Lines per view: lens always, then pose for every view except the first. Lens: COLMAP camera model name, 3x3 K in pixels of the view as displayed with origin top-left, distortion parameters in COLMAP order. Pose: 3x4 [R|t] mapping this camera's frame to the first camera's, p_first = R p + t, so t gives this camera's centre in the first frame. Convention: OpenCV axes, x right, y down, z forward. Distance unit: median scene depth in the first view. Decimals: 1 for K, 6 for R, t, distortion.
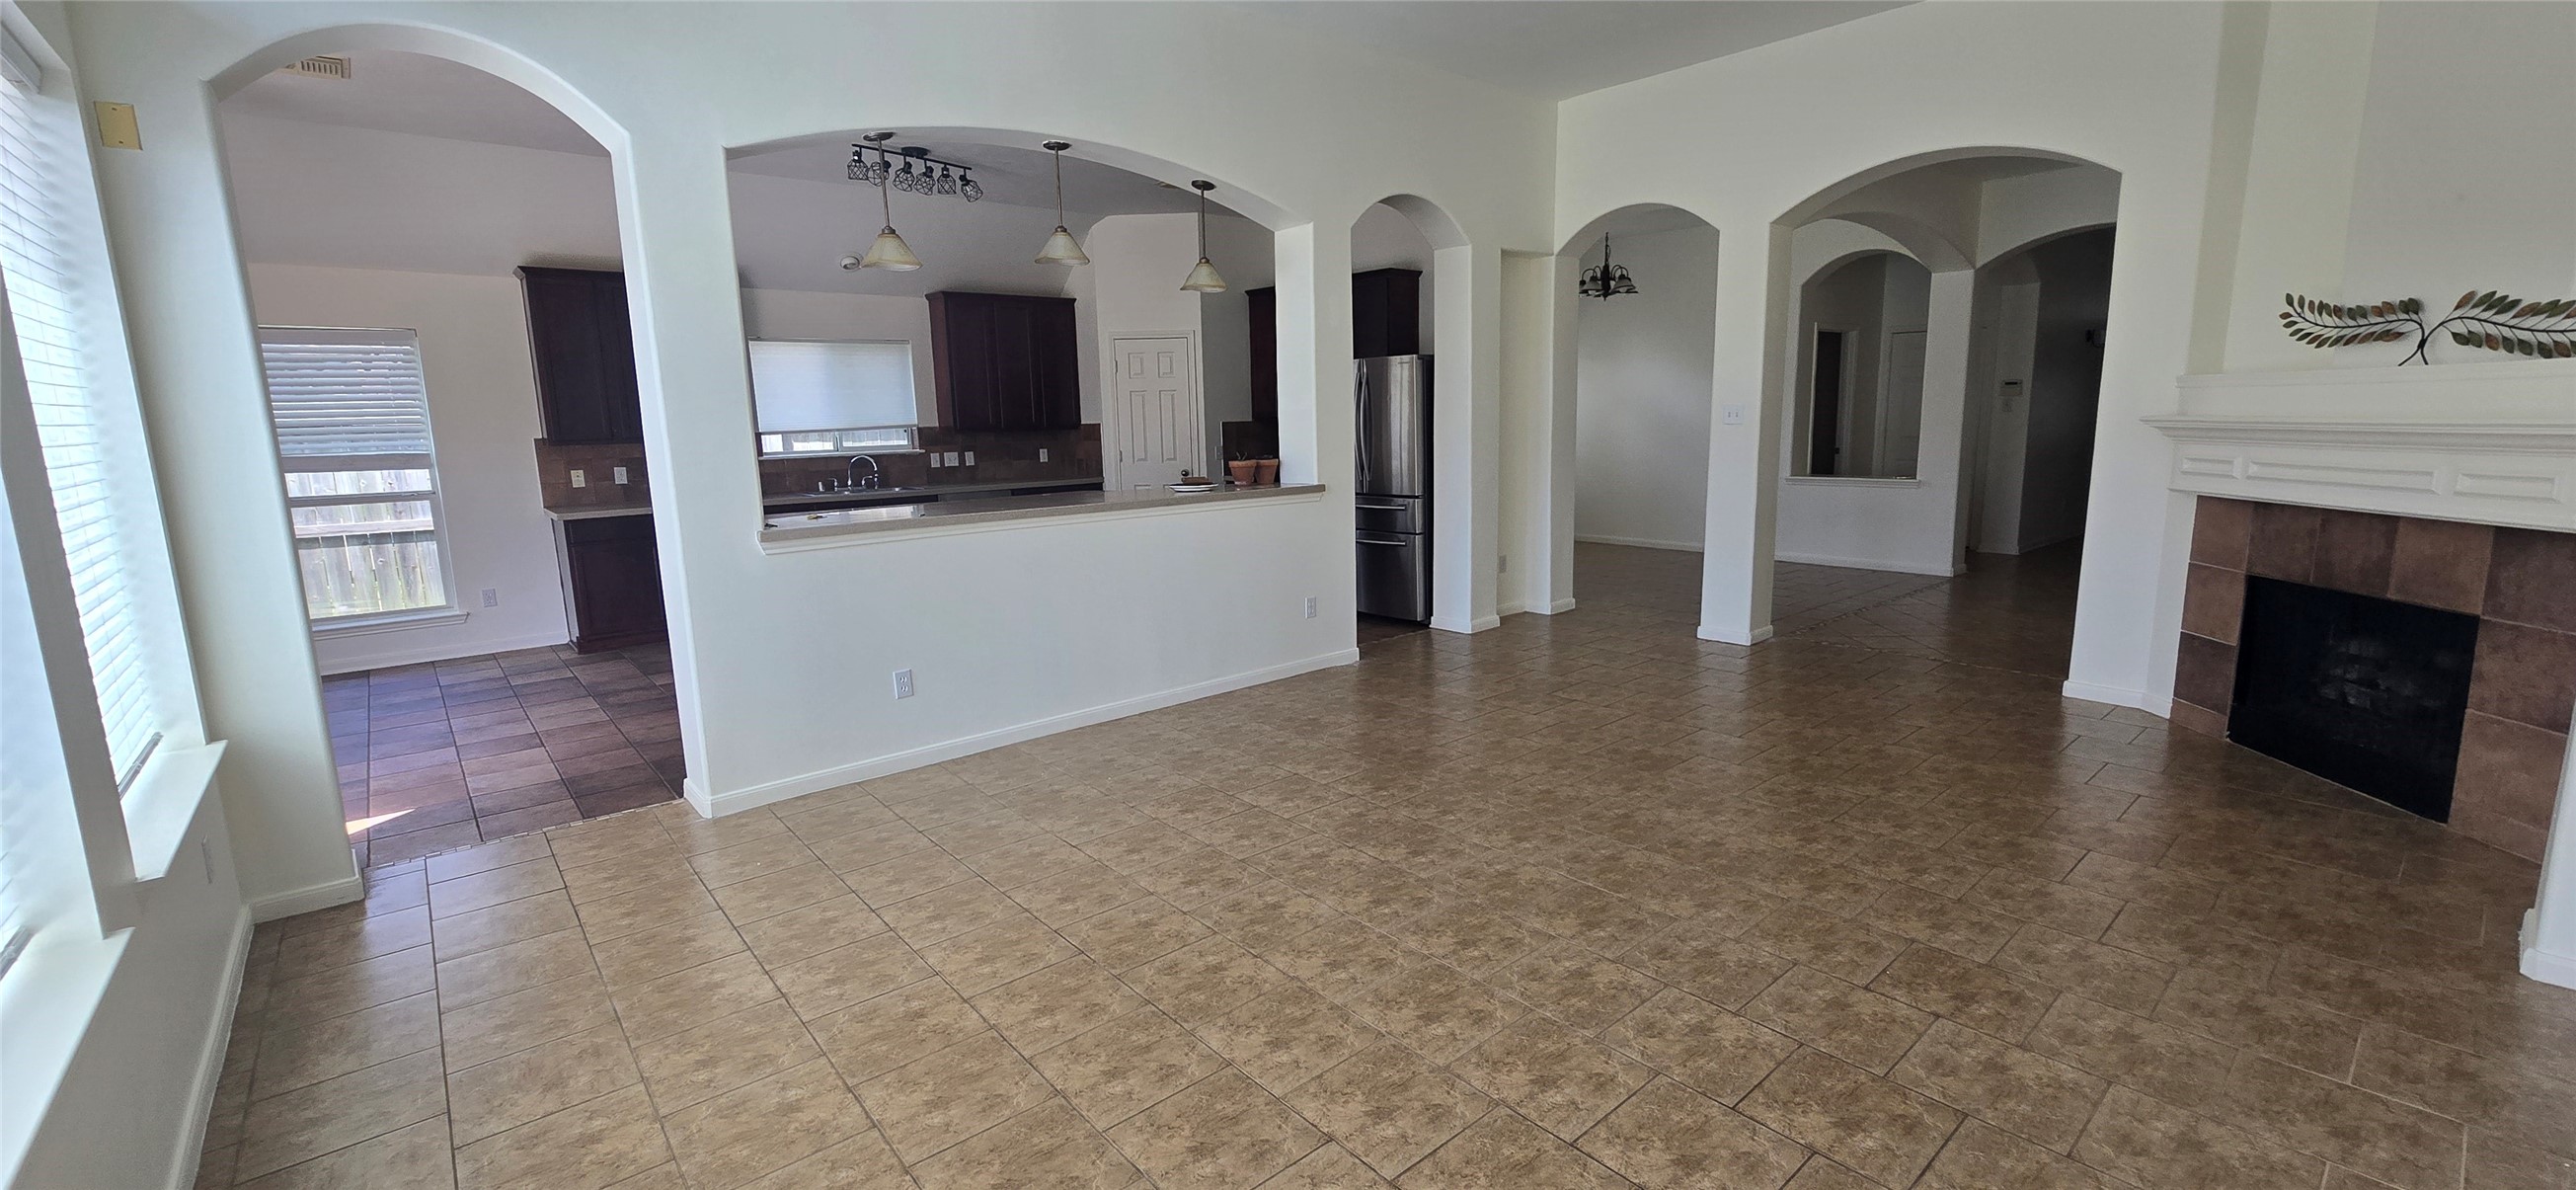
lens RADIAL K [[1052.9, 0, 1310.6], [0, 1052.9, 585.9], [0, 0, 1]] dist [-0.003756, -0.000541]
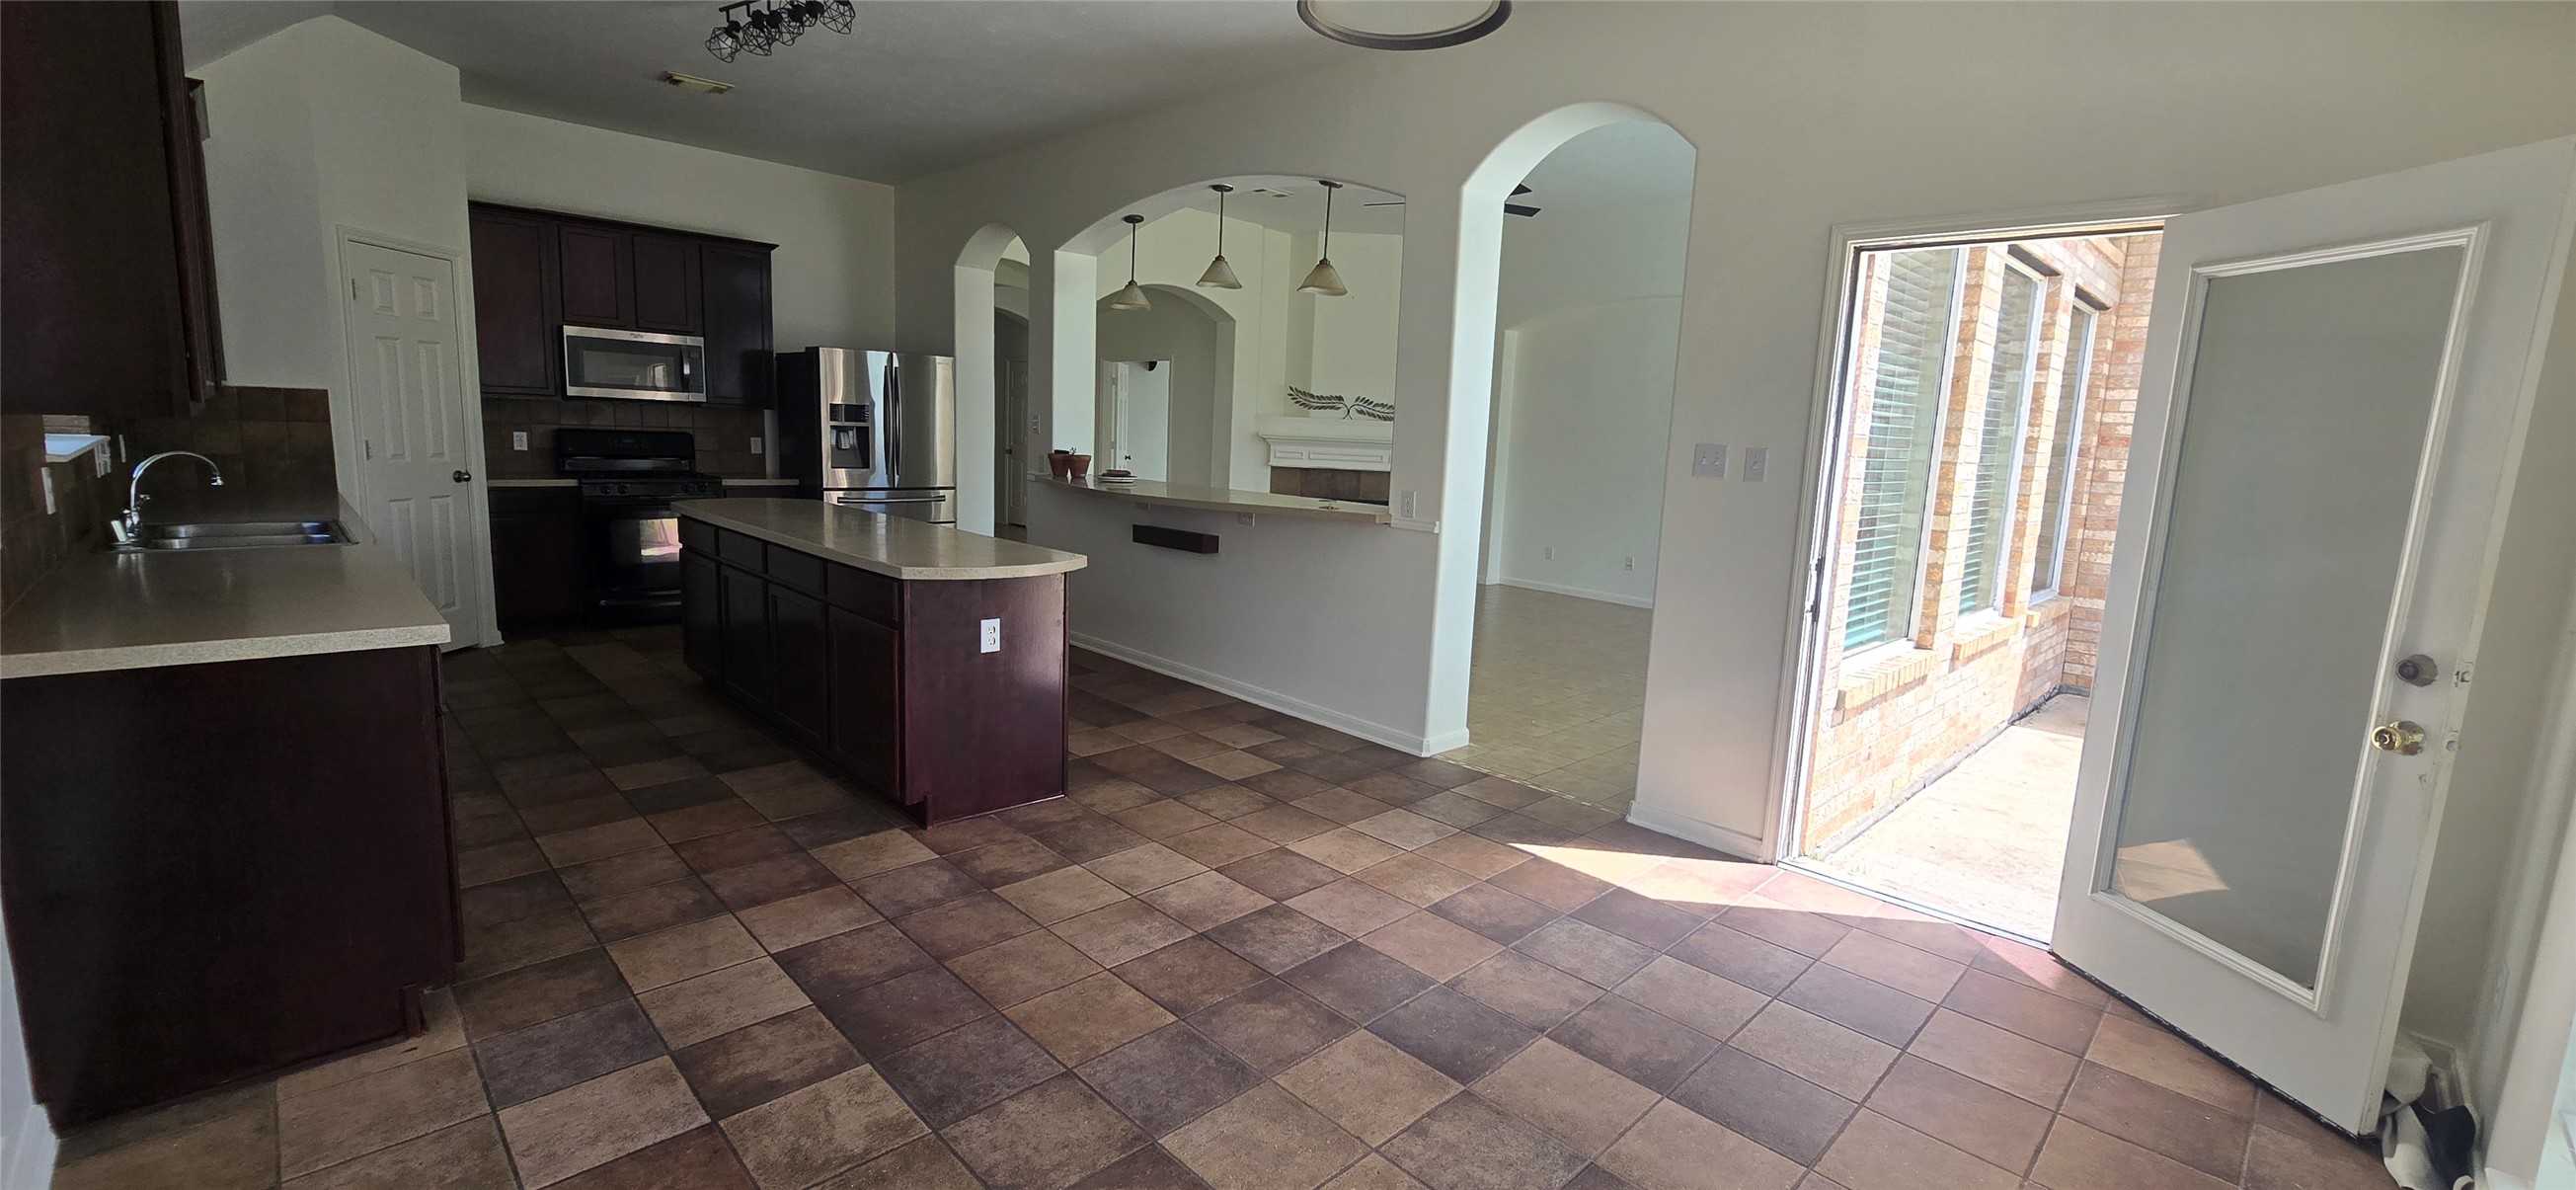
lens RADIAL K [[1049.1, 0, 1312.0], [0, 1049.1, 587.7], [0, 0, 1]] dist [-0.004956, -0.000322]
pose [[-0.064242, -0.130766, 0.989330, -0.982650], [0.118571, 0.983355, 0.137675, -0.085839], [-0.990865, 0.126150, -0.047668, 0.678793]]
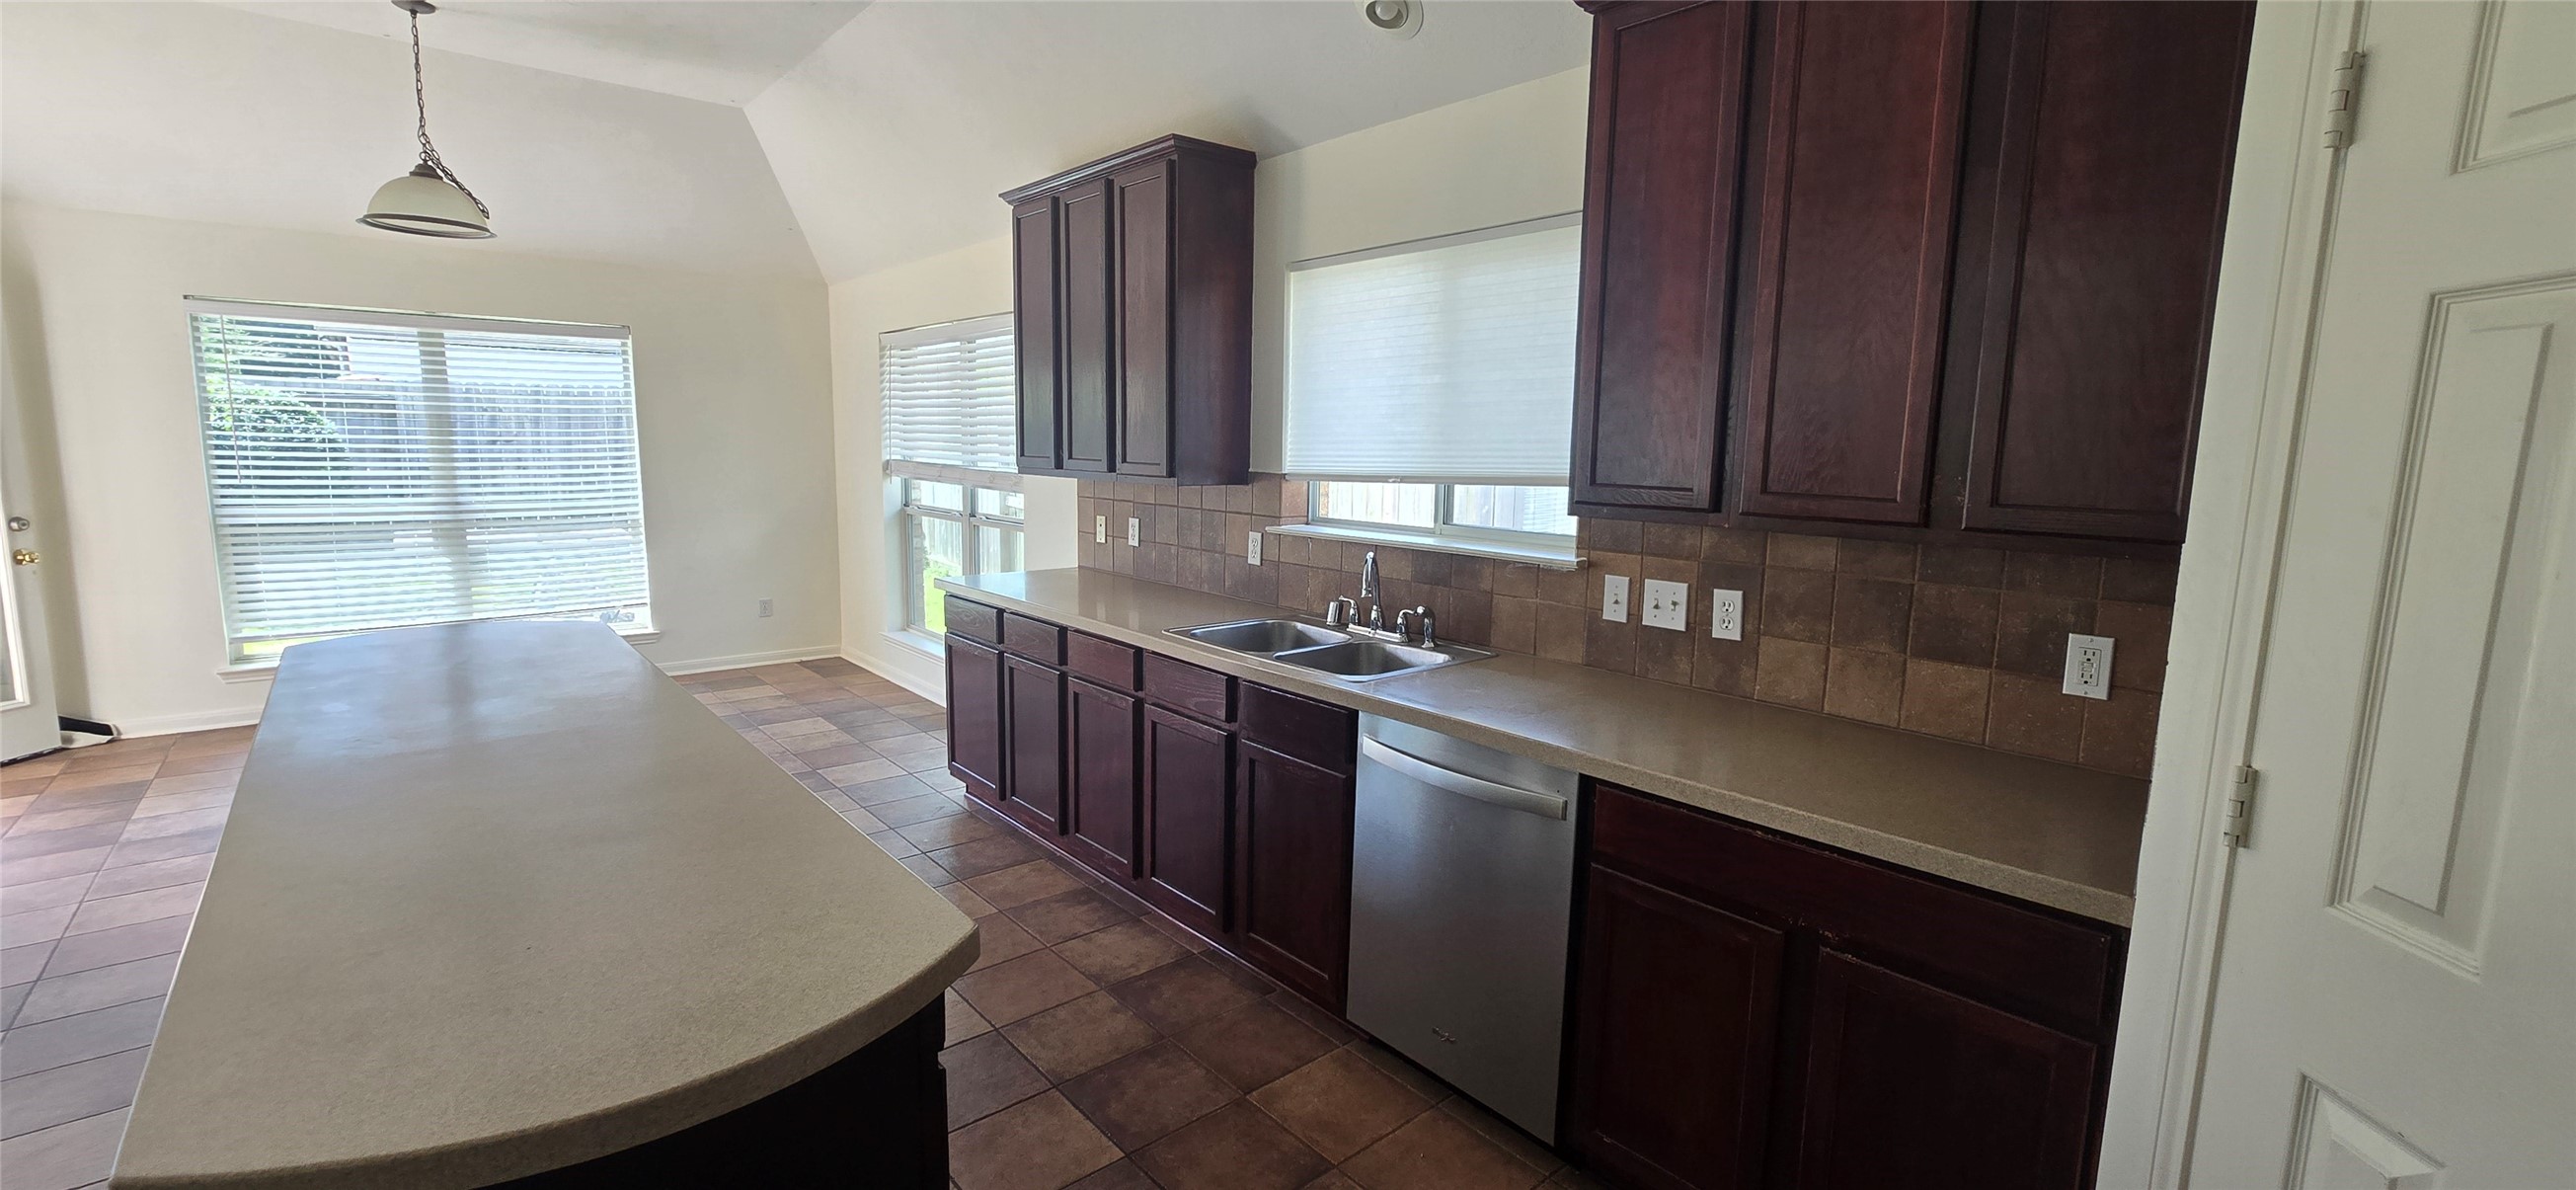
lens RADIAL K [[1057.4, 0, 1305.2], [0, 1057.4, 588.6], [0, 0, 1]] dist [-0.003112, -0.000500]
pose [[-0.002076, 0.157170, -0.987569, -0.070286], [-0.182751, 0.970880, 0.154898, -0.187908], [0.983157, 0.180801, 0.026708, 1.111928]]
